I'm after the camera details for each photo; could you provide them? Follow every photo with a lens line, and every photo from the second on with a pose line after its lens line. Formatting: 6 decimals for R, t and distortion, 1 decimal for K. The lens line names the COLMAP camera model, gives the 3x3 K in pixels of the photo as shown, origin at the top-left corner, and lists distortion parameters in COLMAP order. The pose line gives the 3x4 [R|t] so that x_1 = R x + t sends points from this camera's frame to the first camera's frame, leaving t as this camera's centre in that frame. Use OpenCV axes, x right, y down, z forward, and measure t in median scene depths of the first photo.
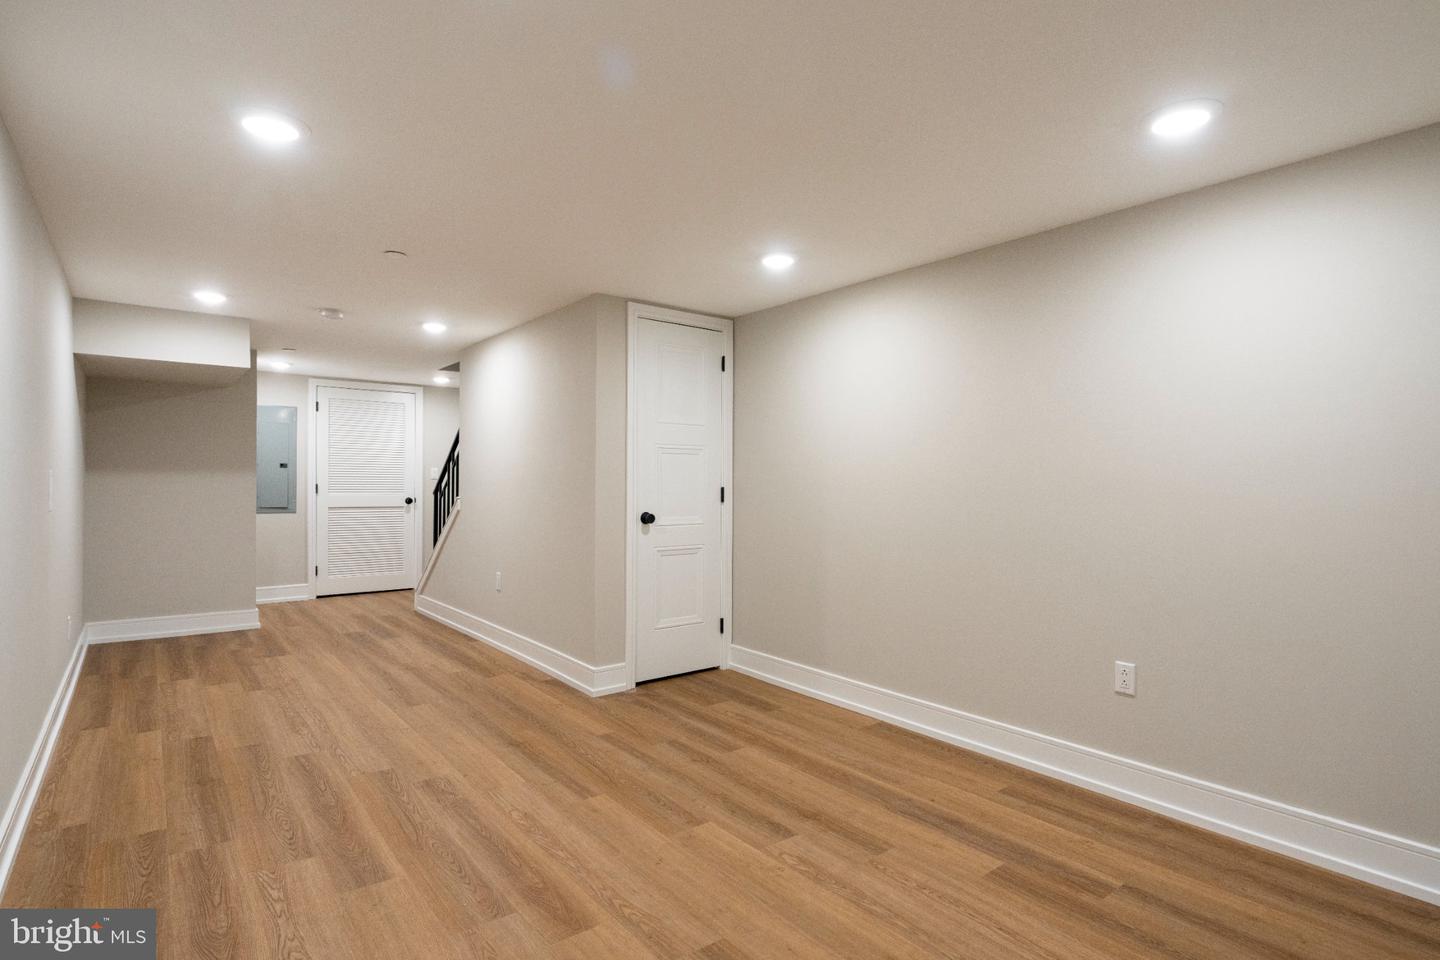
lens RADIAL K [[740.7, 0, 750.2], [0, 740.7, 474.4], [0, 0, 1]] dist [-0.012506, 0.006945]
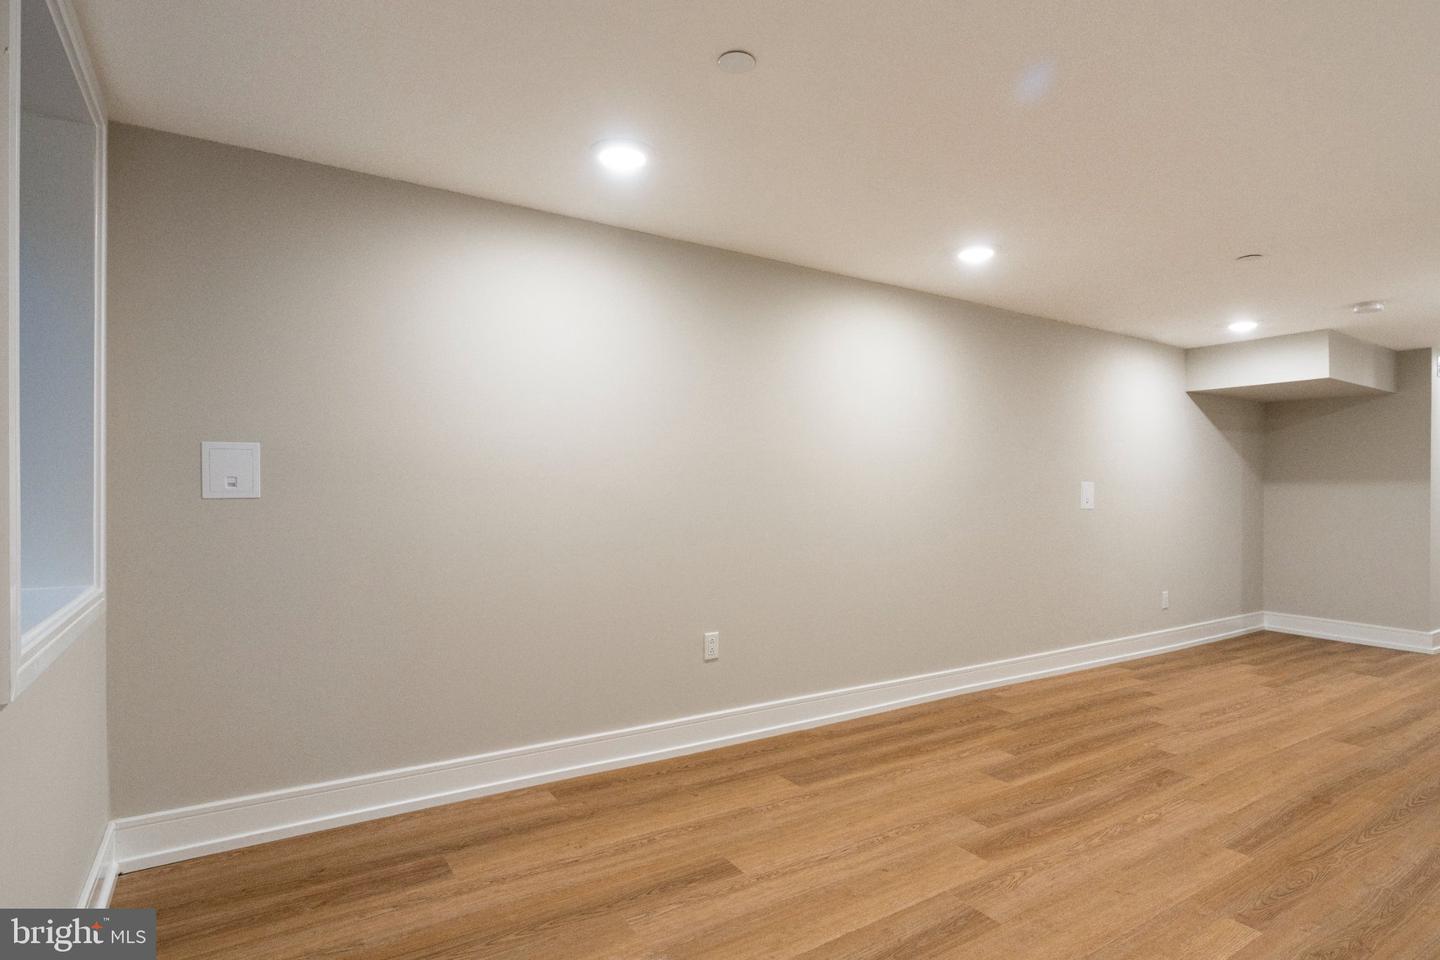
lens RADIAL K [[740.7, 0, 720.6], [0, 740.7, 486.0], [0, 0, 1]] dist [-0.012506, 0.006945]
pose [[-0.106124, -0.008768, -0.994314, 0.729618], [0.000735, 0.999960, -0.008897, 0.019962], [0.994353, -0.001675, -0.106114, 0.512493]]
